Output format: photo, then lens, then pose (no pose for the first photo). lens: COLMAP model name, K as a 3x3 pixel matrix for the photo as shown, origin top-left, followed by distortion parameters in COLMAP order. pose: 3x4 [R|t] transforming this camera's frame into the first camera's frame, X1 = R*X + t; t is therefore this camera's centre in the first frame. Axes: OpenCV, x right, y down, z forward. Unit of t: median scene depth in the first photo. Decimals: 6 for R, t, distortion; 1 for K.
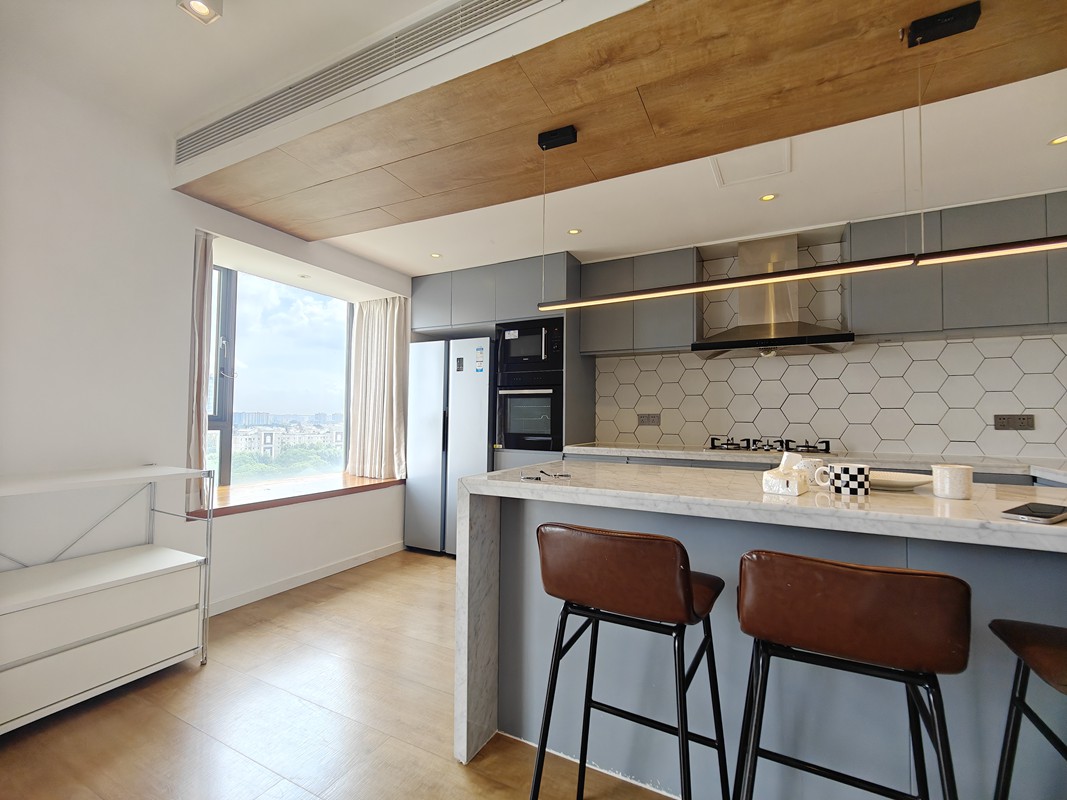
lens RADIAL K [[468.7, 0, 532.4], [0, 468.7, 398.3], [0, 0, 1]] dist [-0.004683, -0.000574]
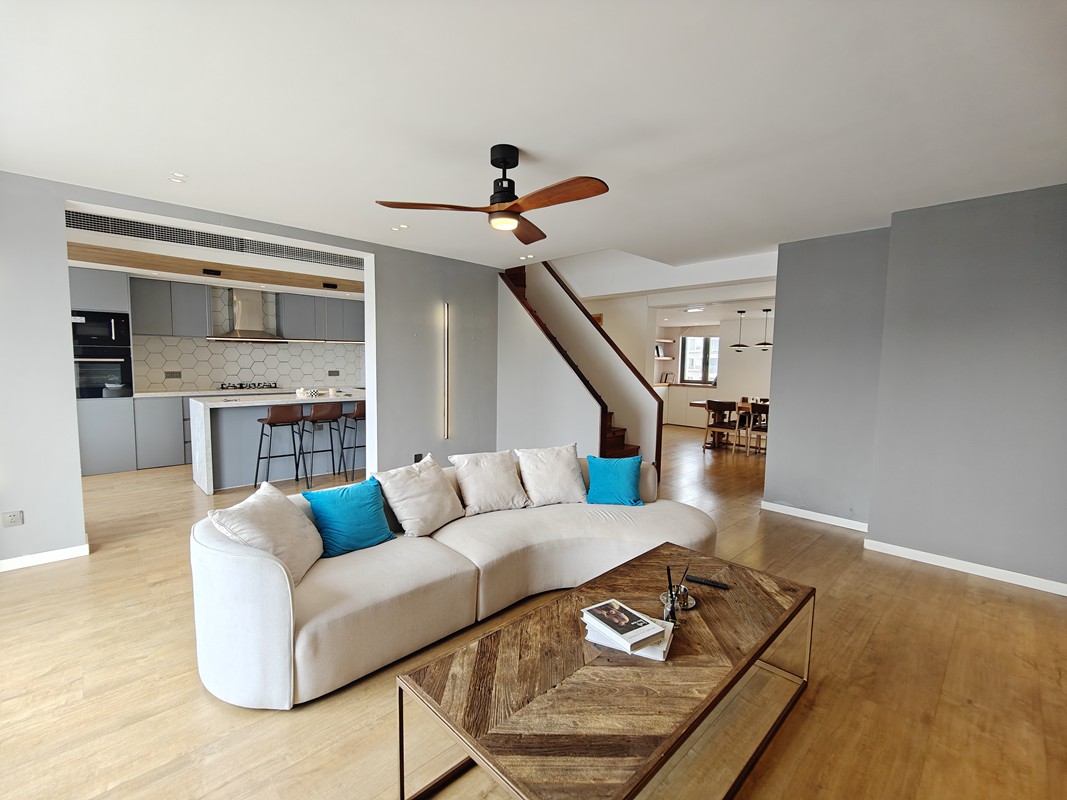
lens RADIAL K [[468.7, 0, 532.1], [0, 468.7, 399.9], [0, 0, 1]] dist [-0.004683, -0.000574]
pose [[0.314831, -0.082554, 0.945551, -1.051639], [-0.051040, 0.993296, 0.103717, -0.117622], [-0.947775, -0.080914, 0.308507, -0.845114]]
